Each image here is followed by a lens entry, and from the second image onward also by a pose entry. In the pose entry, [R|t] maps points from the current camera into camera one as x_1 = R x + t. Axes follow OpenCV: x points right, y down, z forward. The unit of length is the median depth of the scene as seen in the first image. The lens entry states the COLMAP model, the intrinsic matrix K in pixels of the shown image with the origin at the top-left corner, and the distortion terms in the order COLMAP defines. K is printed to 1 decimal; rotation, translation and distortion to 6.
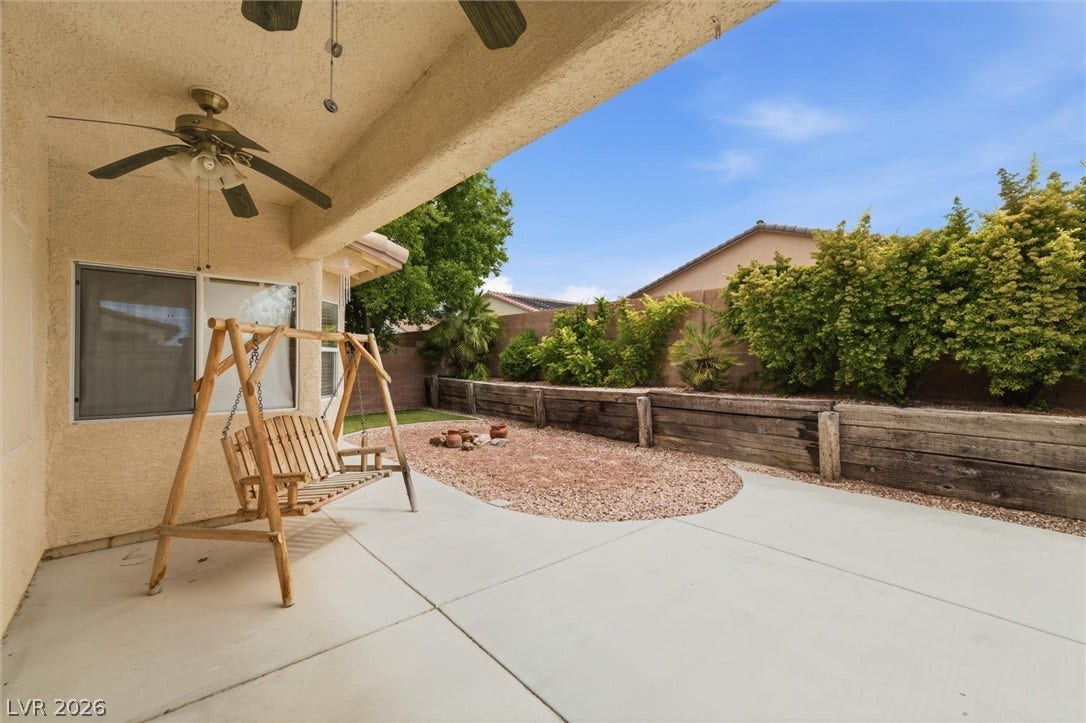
lens RADIAL K [[454.9, 0, 547.3], [0, 454.9, 352.9], [0, 0, 1]] dist [0.006051, -0.001553]
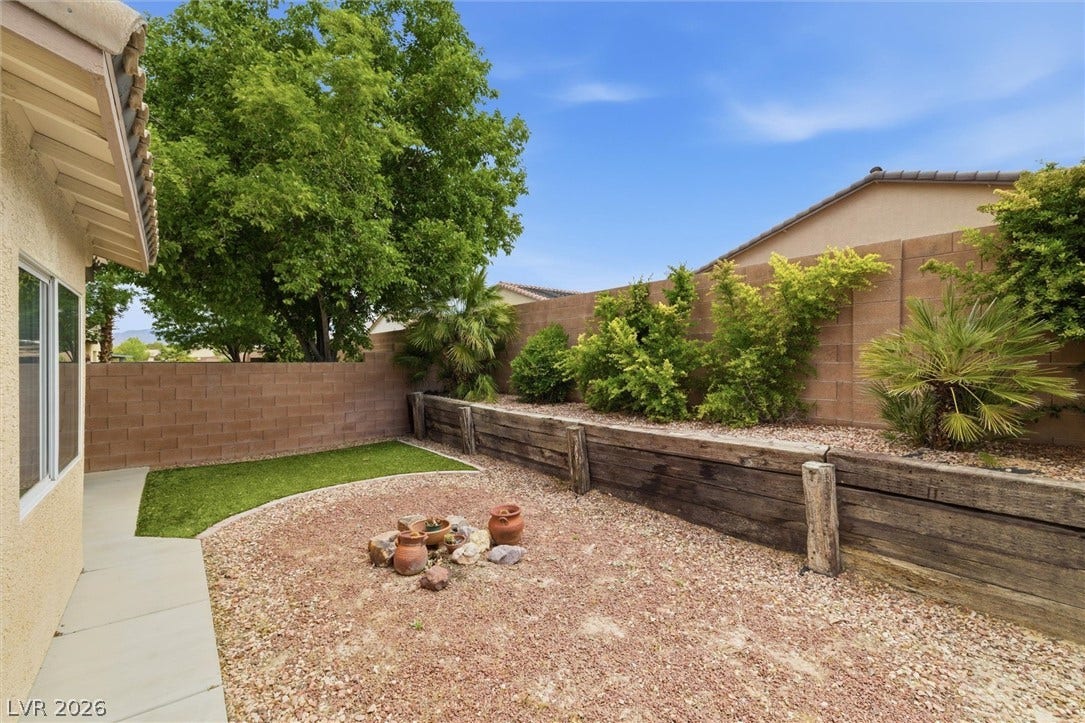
lens RADIAL K [[454.5, 0, 544.4], [0, 454.5, 362.6], [0, 0, 1]] dist [0.006051, -0.001553]
pose [[0.999137, -0.007401, -0.040859, -0.033726], [0.008414, 0.999660, 0.024674, -0.013753], [0.040663, -0.024997, 0.998860, 0.395966]]
